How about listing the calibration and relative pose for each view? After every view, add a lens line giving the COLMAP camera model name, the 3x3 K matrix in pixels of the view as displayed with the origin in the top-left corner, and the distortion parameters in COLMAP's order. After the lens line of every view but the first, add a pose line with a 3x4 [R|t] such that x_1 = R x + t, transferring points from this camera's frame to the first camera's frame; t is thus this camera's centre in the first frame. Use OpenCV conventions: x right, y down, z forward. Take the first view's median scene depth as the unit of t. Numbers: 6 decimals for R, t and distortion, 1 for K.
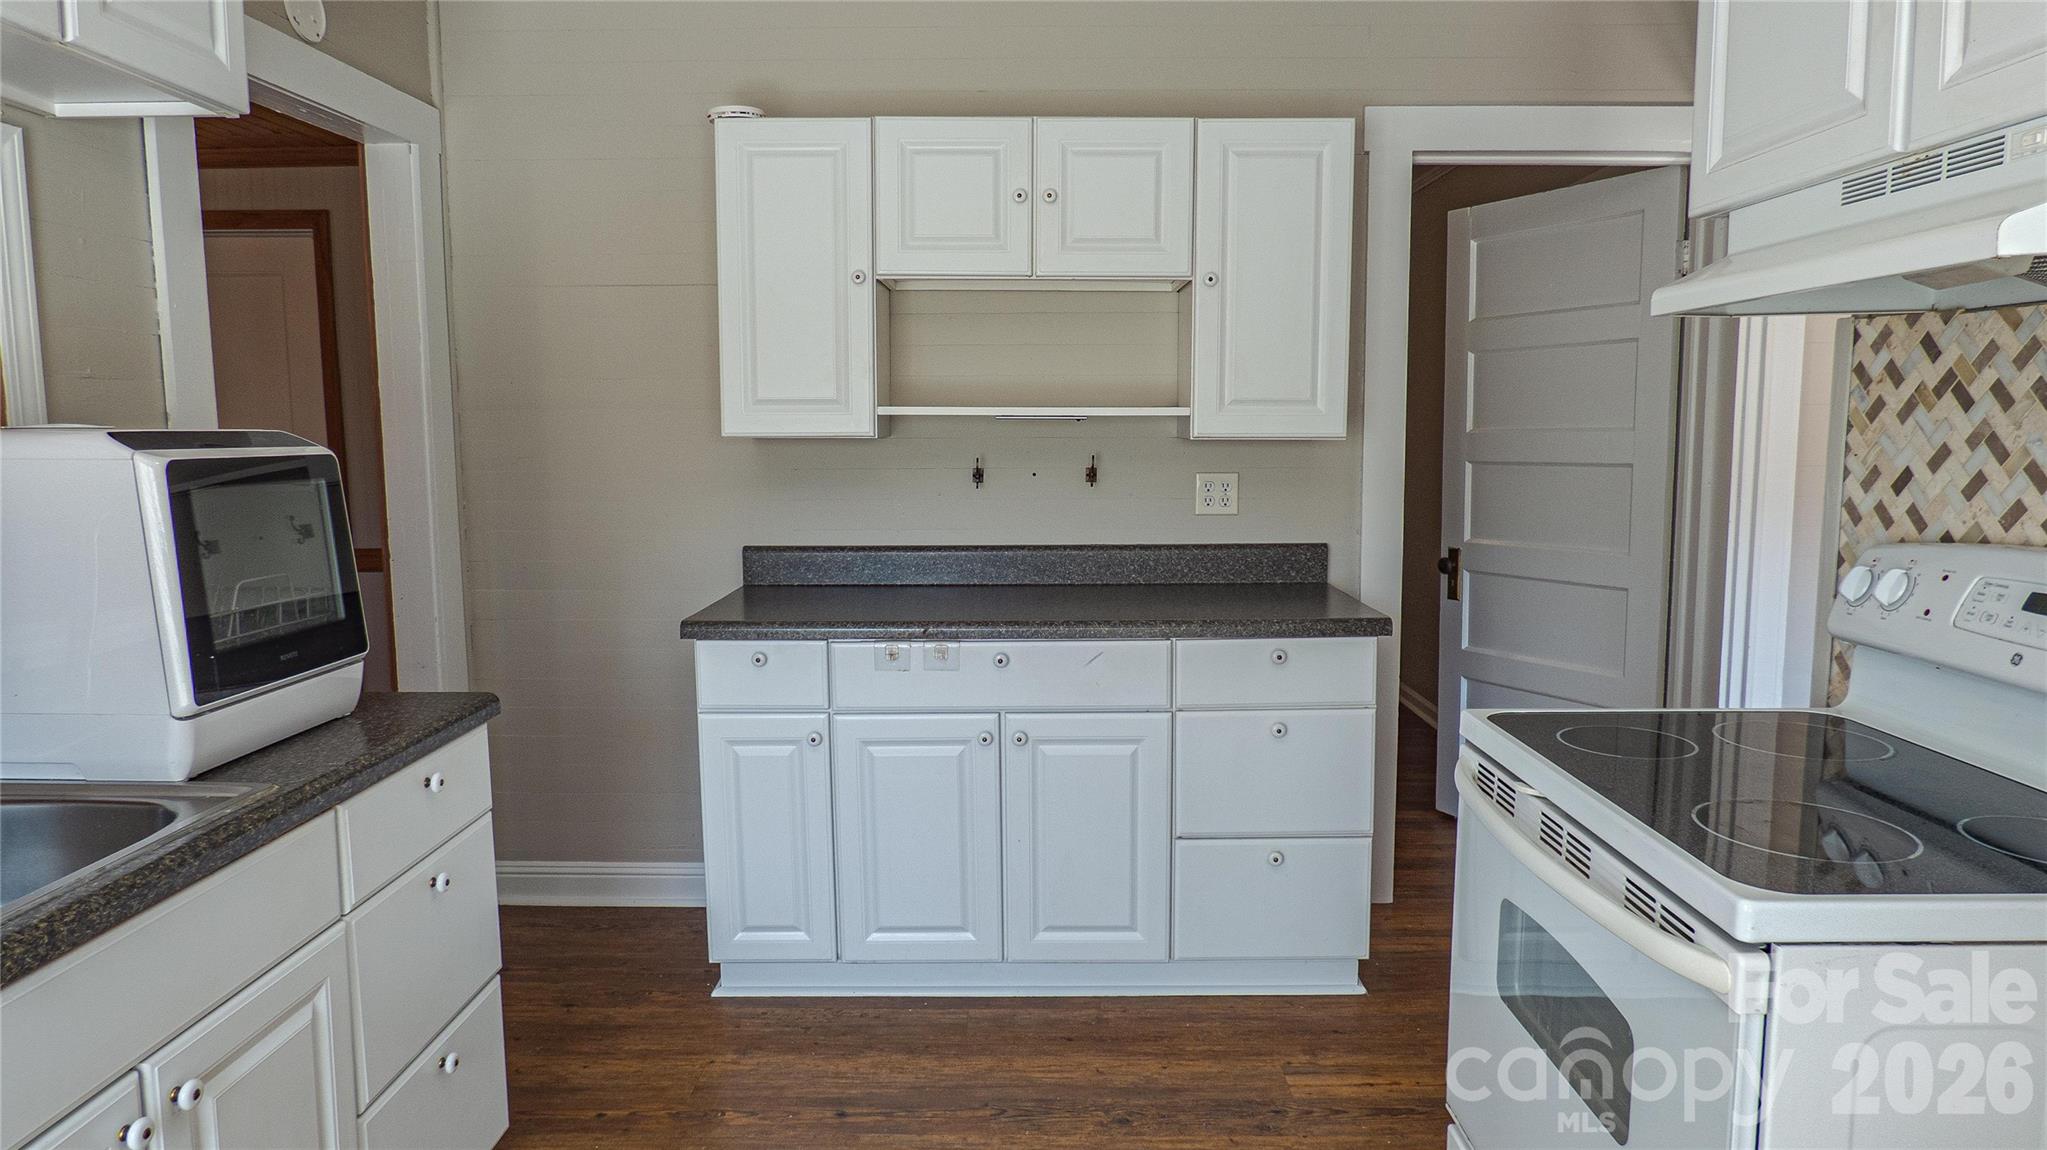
lens RADIAL K [[1216.5, 0, 1021.1], [0, 1216.5, 564.2], [0, 0, 1]] dist [-0.002320, -0.002042]
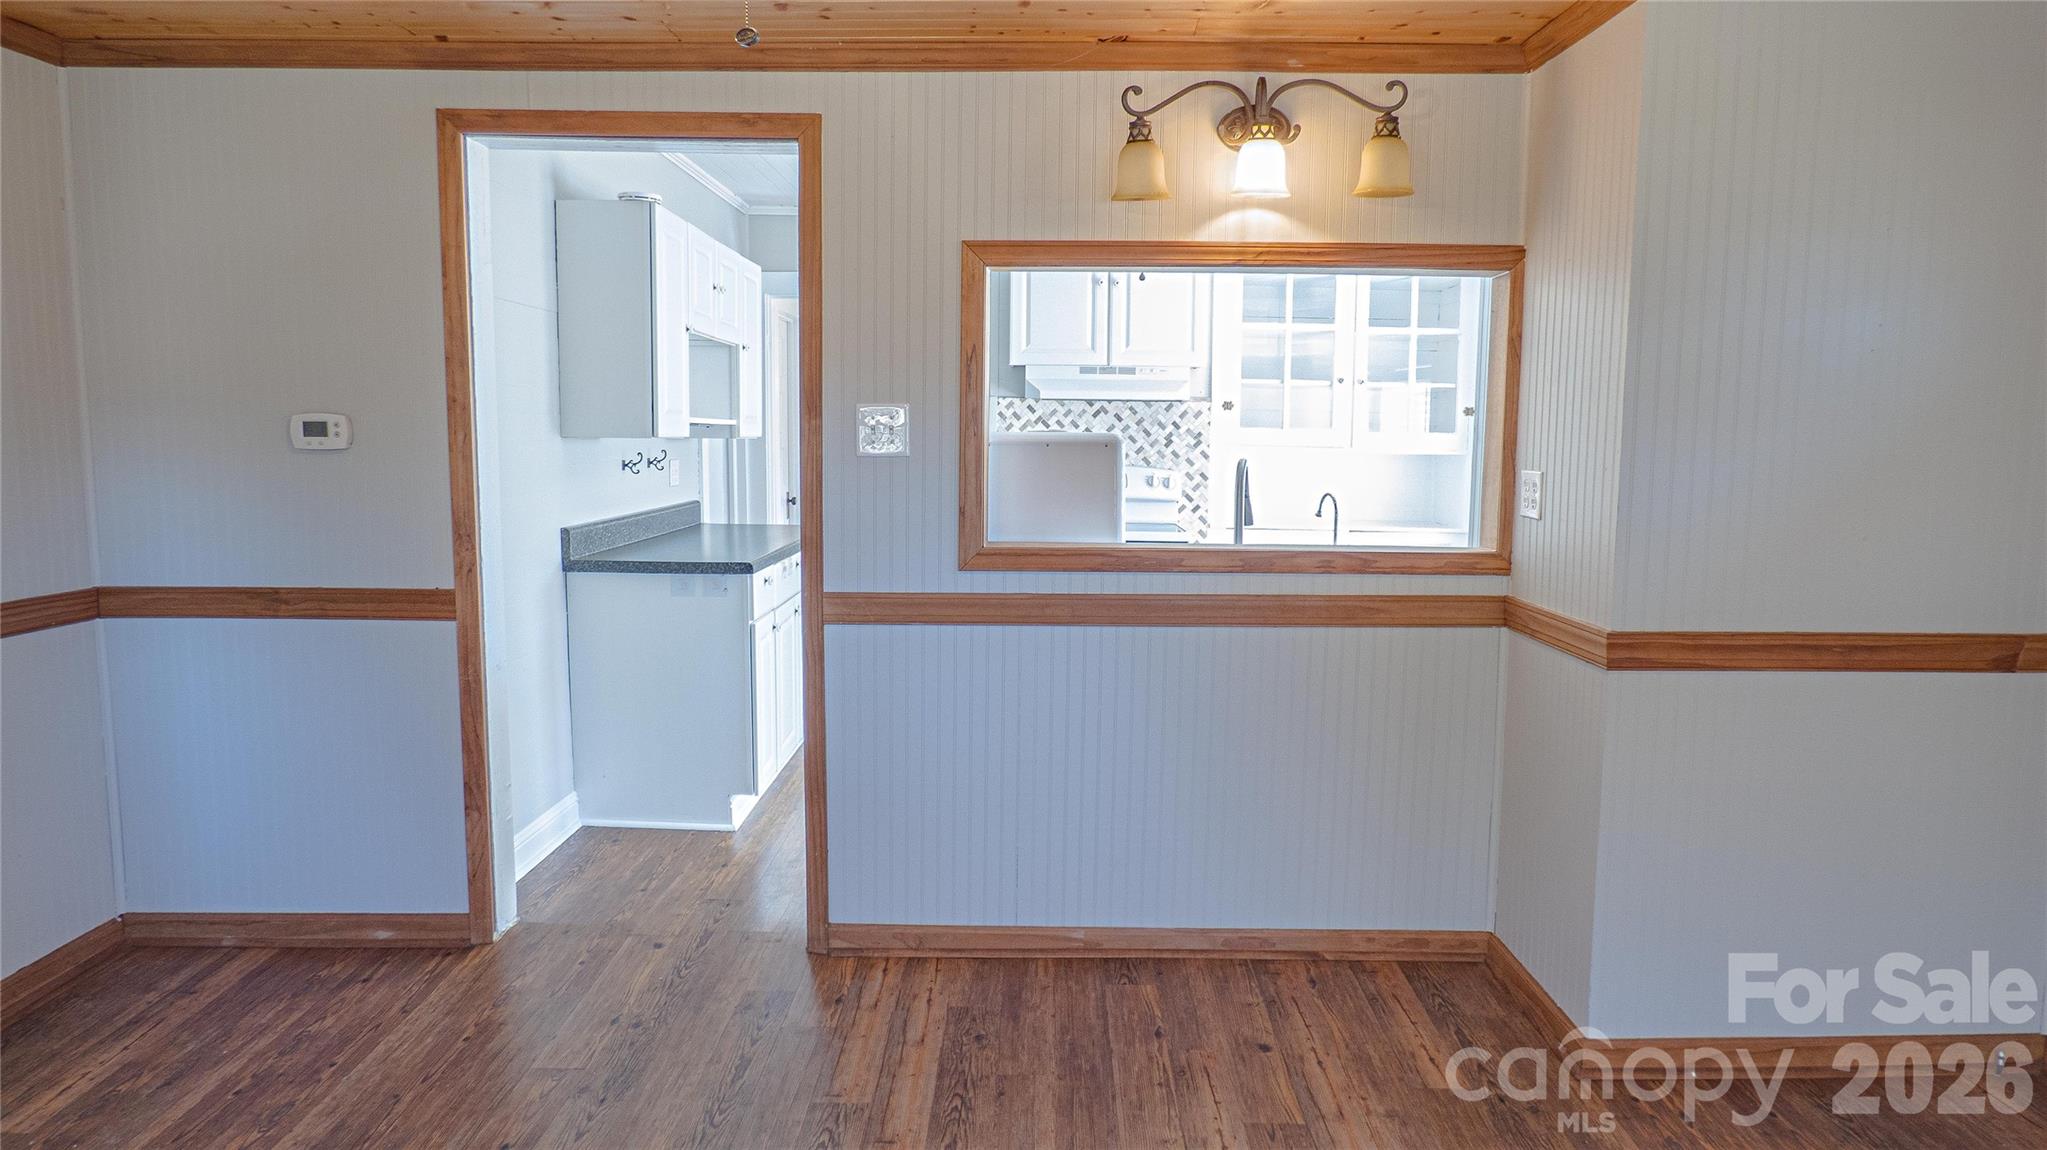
lens RADIAL K [[1241.6, 0, 1017.1], [0, 1241.6, 570.2], [0, 0, 1]] dist [-0.065238, 0.070093]
pose [[0.008632, -0.108497, 0.994059, -2.718563], [0.104890, 0.988710, 0.107003, -0.108786], [-0.994446, 0.103344, 0.019914, 1.014979]]
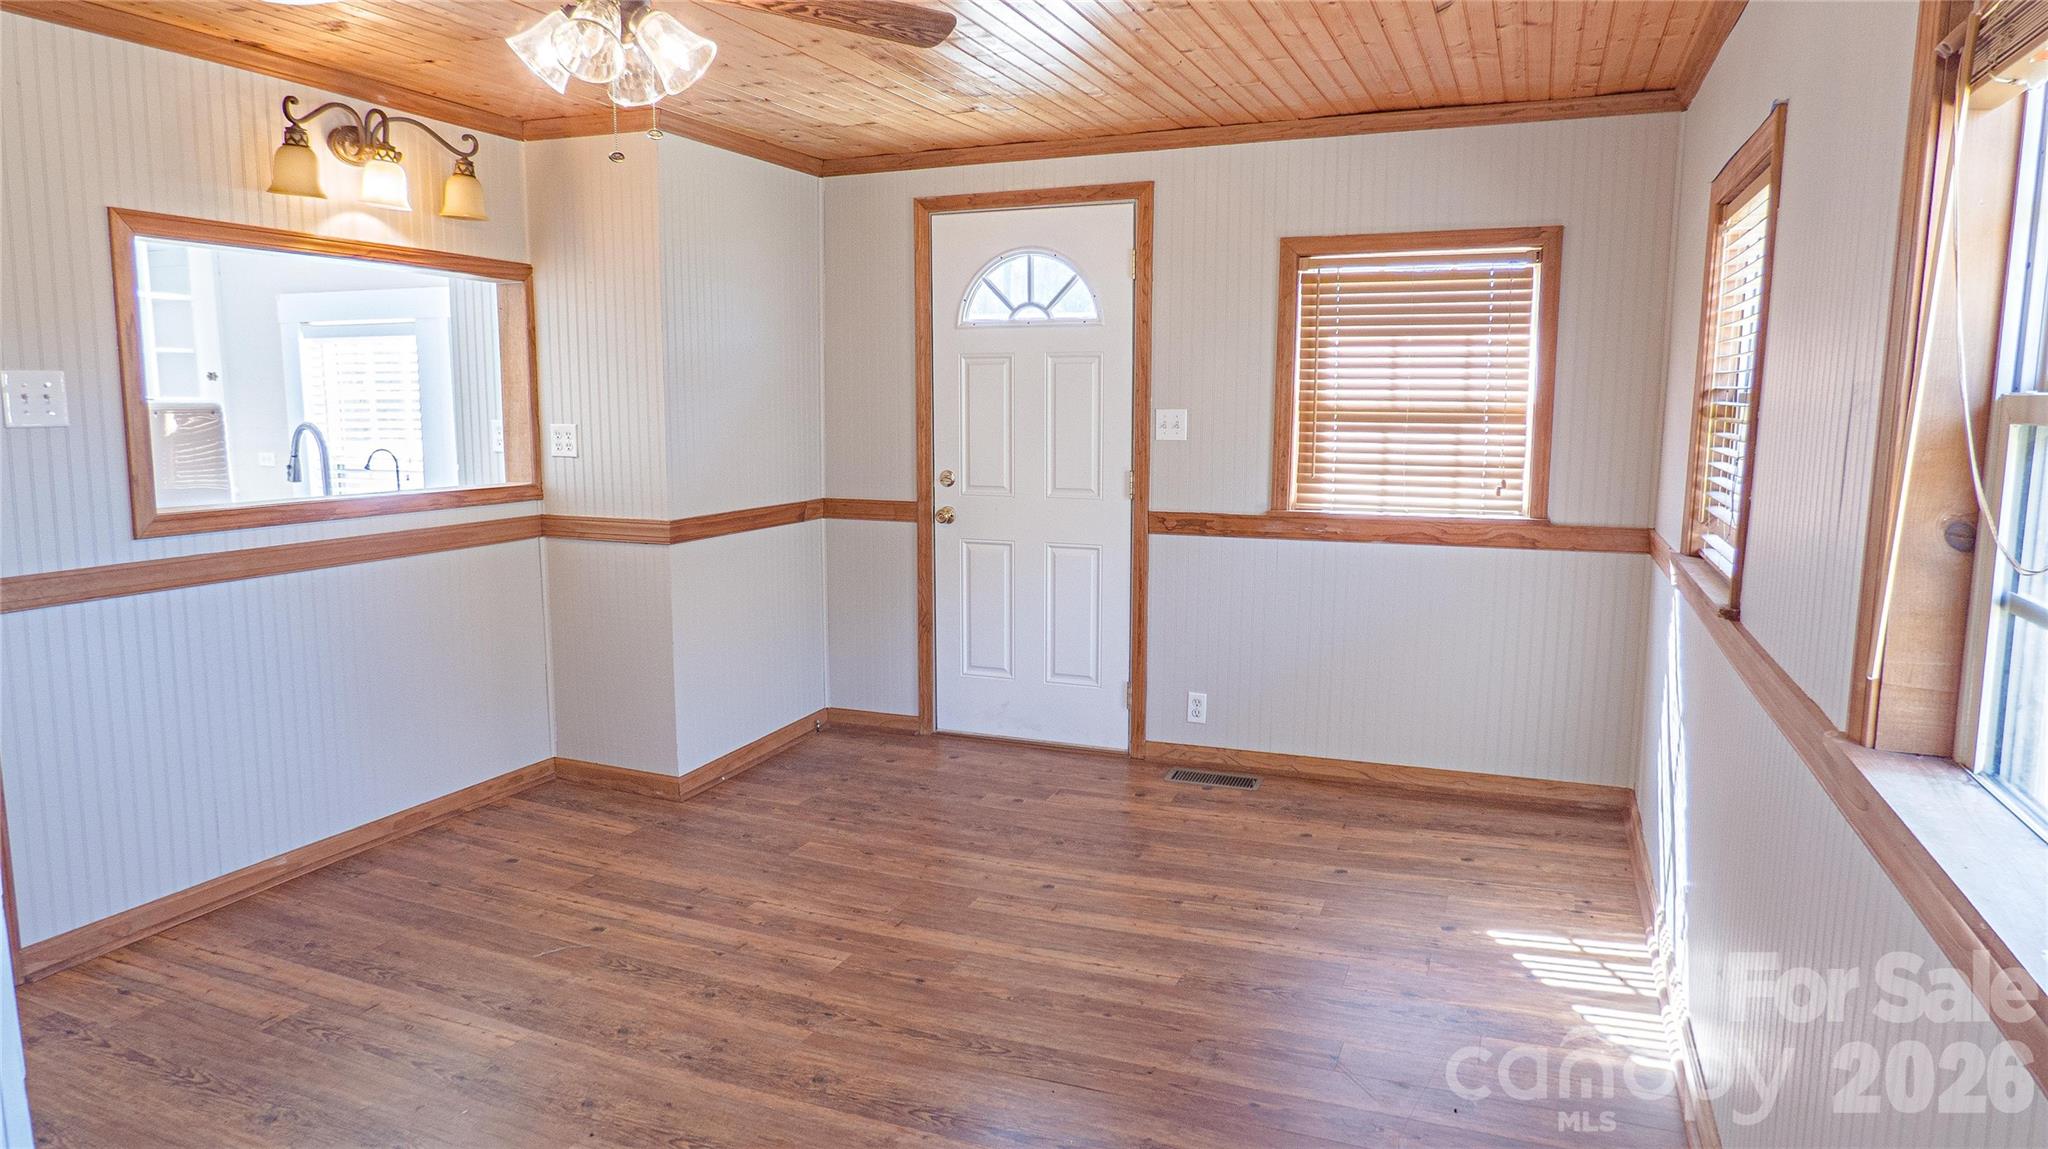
lens RADIAL K [[1287.8, 0, 1024.0], [0, 1287.8, 574.5], [0, 0, 1]] dist [0.020064, -0.000416]
pose [[-0.932530, -0.044813, 0.358301, -2.811882], [0.043835, 0.970881, 0.235516, -0.271187], [-0.358422, 0.235332, -0.903412, 2.463067]]
